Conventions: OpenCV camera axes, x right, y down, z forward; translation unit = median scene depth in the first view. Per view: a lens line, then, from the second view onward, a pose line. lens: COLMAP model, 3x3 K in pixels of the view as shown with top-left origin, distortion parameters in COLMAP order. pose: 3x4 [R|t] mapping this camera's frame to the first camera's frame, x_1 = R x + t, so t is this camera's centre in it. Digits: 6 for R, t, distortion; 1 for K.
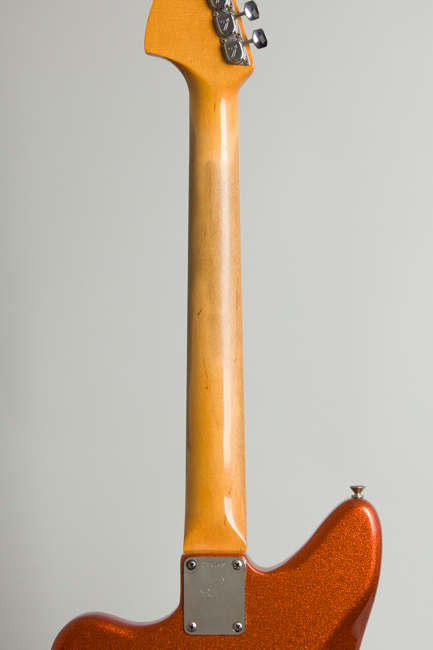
lens RADIAL K [[1498.1, 0, 212.9], [0, 1498.1, 325.8], [0, 0, 1]] dist [0.127237, 0.000000]
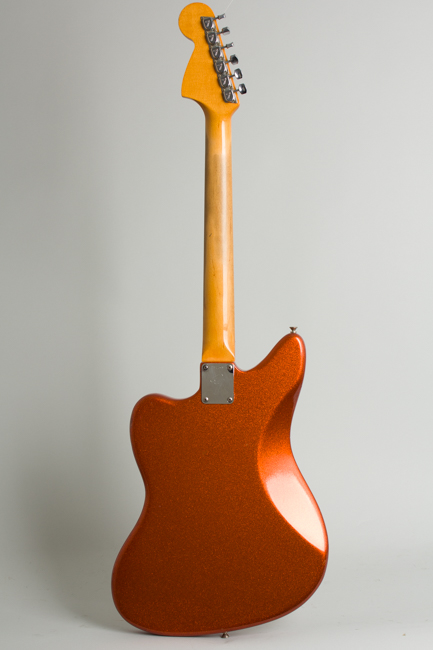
lens RADIAL K [[1080.0, 0, 218.7], [0, 1080.0, 328.8], [0, 0, 1]] dist [0.020811, 0.000000]
pose [[0.999969, 0.003150, 0.007190, -0.007755], [-0.003371, 0.999518, 0.030855, 0.066146], [-0.007089, -0.030879, 0.999498, -0.353866]]
